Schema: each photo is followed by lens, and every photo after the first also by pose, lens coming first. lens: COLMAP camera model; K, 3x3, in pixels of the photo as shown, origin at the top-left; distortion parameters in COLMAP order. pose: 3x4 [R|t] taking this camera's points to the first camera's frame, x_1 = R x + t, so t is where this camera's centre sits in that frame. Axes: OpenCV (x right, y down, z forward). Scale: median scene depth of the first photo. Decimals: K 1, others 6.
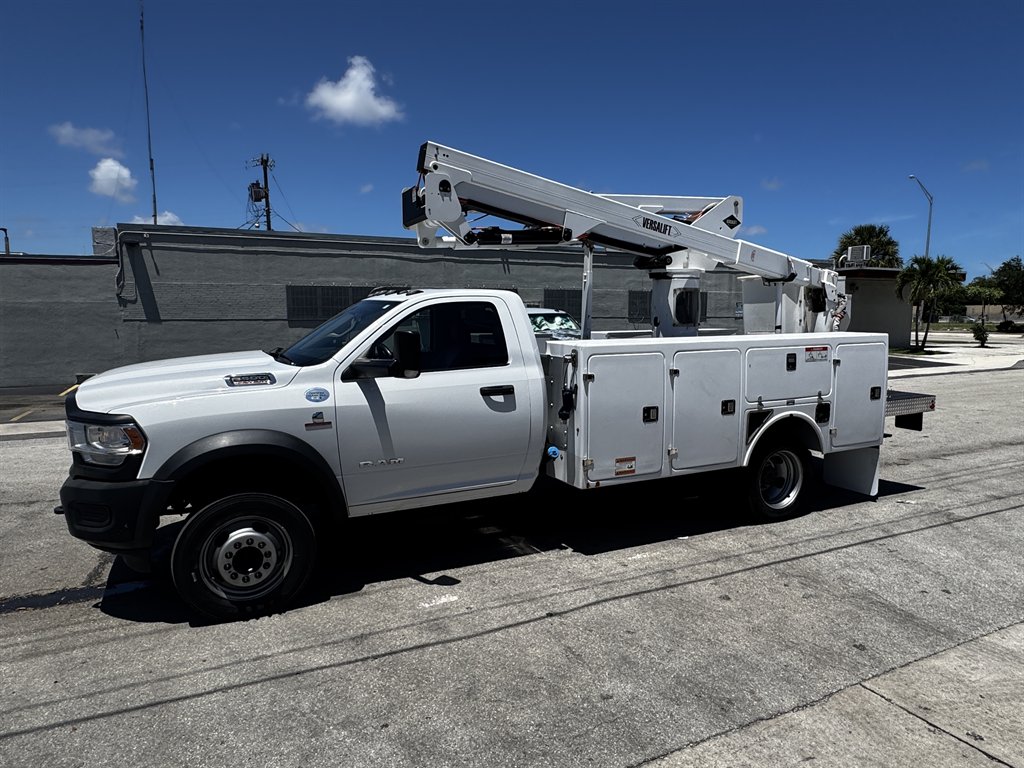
lens RADIAL K [[632.2, 0, 509.4], [0, 632.2, 379.5], [0, 0, 1]] dist [-0.004075, 0.002989]
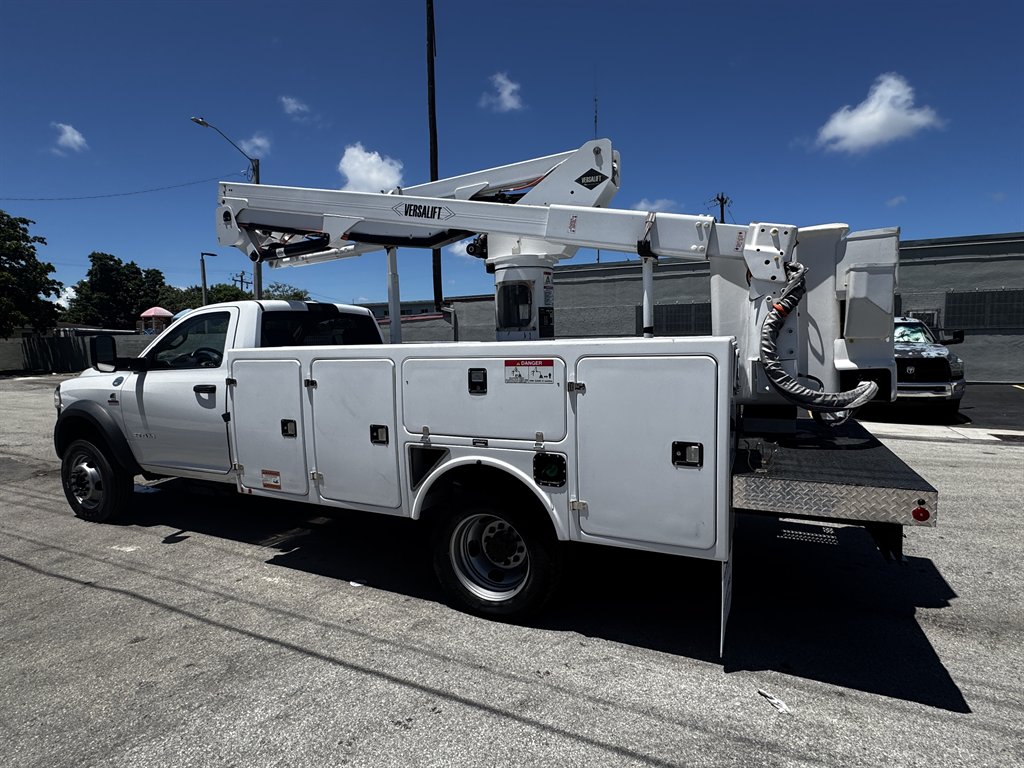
lens RADIAL K [[527.0, 0, 508.3], [0, 527.0, 384.7], [0, 0, 1]] dist [-0.004482, 0.001536]
pose [[0.645047, 0.058243, -0.761920, 0.963166], [-0.062491, 0.997772, 0.023367, -0.042210], [0.761583, 0.032540, 0.647249, 0.730015]]
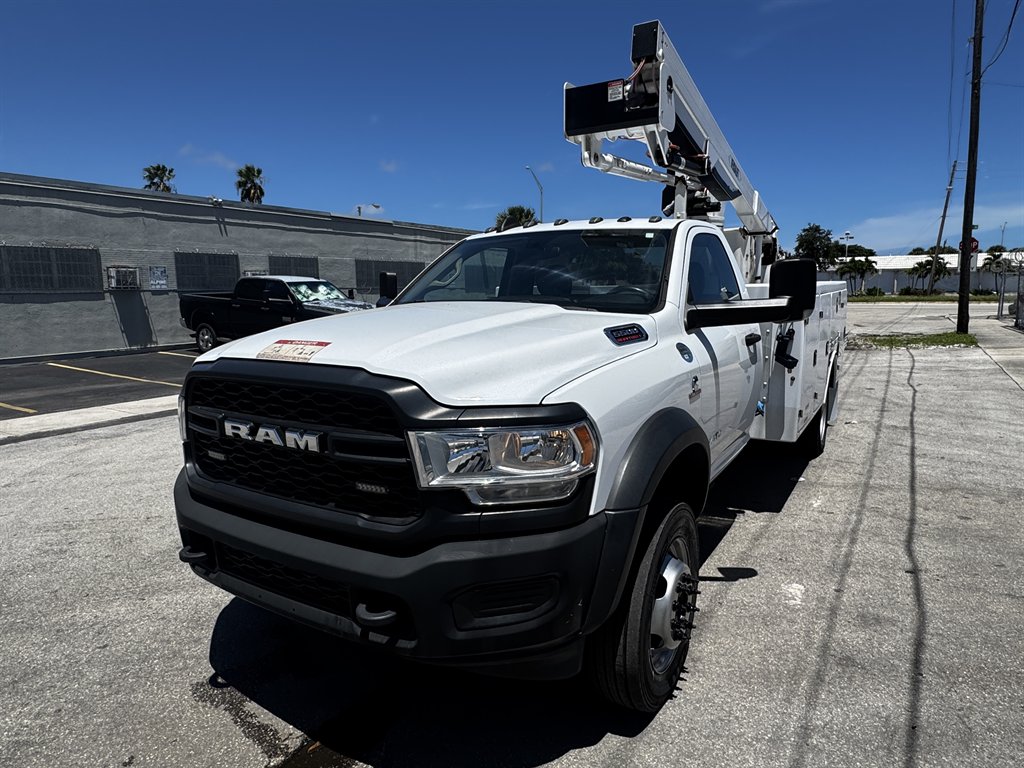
lens RADIAL K [[632.2, 0, 506.4], [0, 632.2, 383.6], [0, 0, 1]] dist [-0.004075, 0.002989]
pose [[0.840712, -0.090398, 0.533884, -0.685734], [0.067982, 0.995786, 0.061557, 0.001954], [-0.537198, -0.015458, 0.843314, 0.418618]]
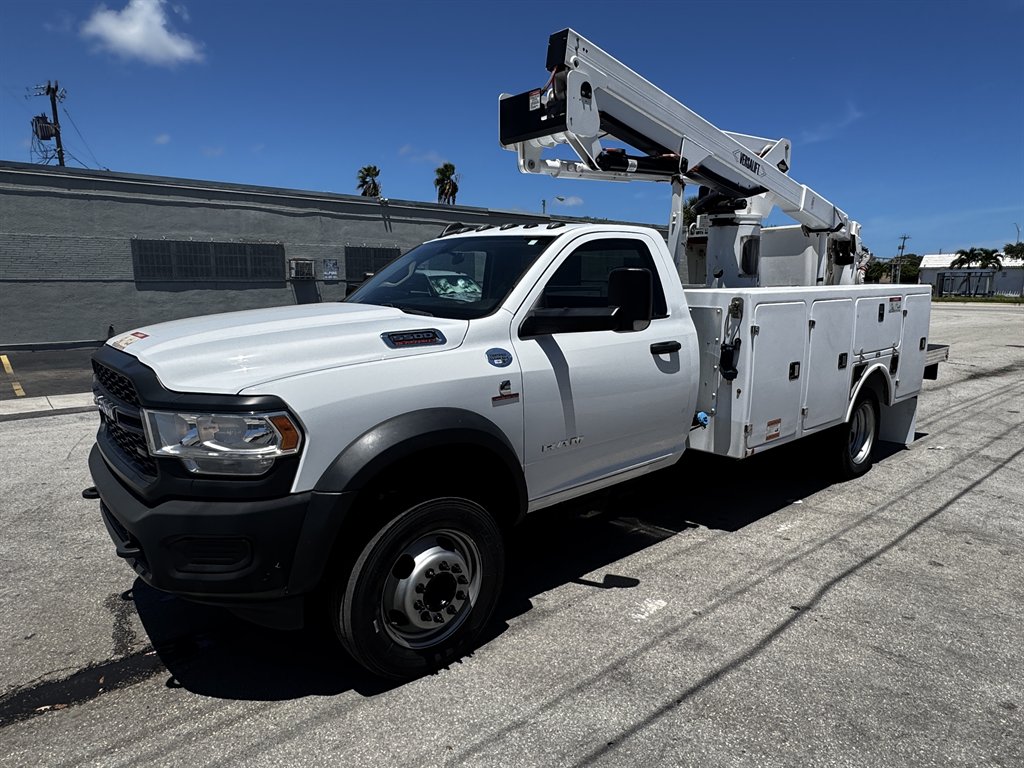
lens RADIAL K [[632.2, 0, 507.9], [0, 632.2, 385.0], [0, 0, 1]] dist [-0.004075, 0.002989]
pose [[0.963673, -0.040871, 0.263940, -0.396672], [0.025041, 0.997695, 0.063067, 0.008405], [-0.265909, -0.054167, 0.962475, 0.234978]]
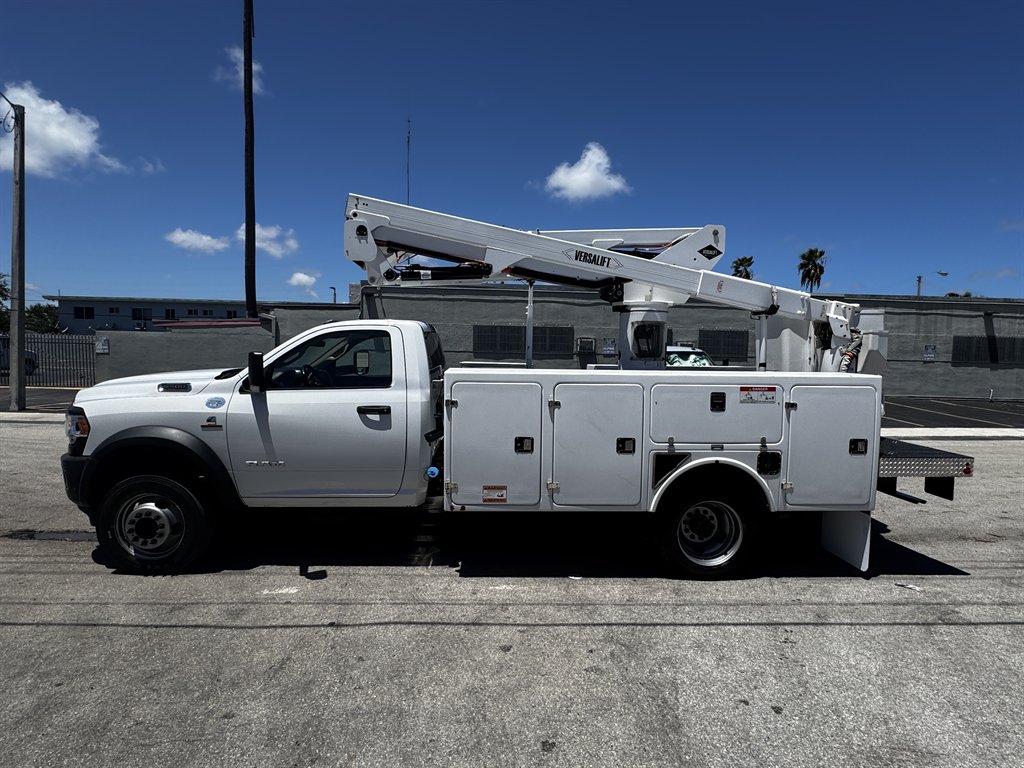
lens RADIAL K [[527.0, 0, 511.4], [0, 527.0, 383.0], [0, 0, 1]] dist [-0.004482, 0.001536]
pose [[0.921920, 0.045024, -0.384755, 0.503694], [-0.061916, 0.997580, -0.031621, -0.013820], [0.382400, 0.052975, 0.922477, 0.219854]]
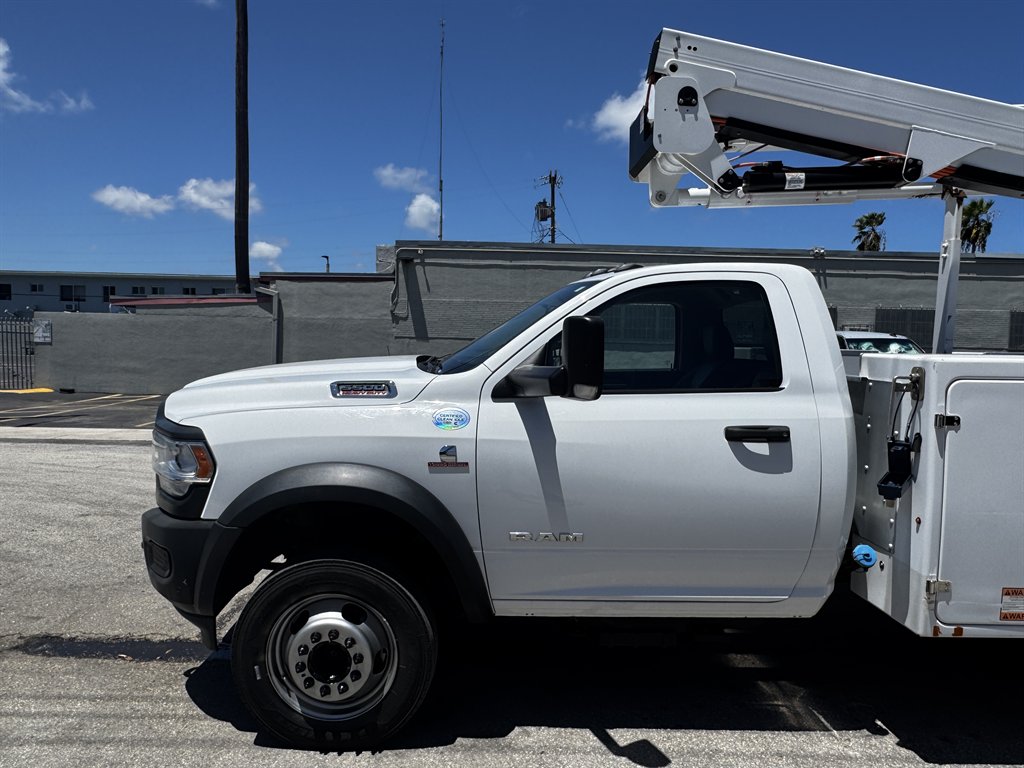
lens RADIAL K [[694.9, 0, 508.4], [0, 694.9, 383.2], [0, 0, 1]] dist [-0.006431, 0.008554]
pose [[0.907315, 0.045097, -0.418026, 0.033156], [-0.064433, 0.997401, -0.032249, 0.006148], [0.415485, 0.056195, 0.907862, 0.309979]]
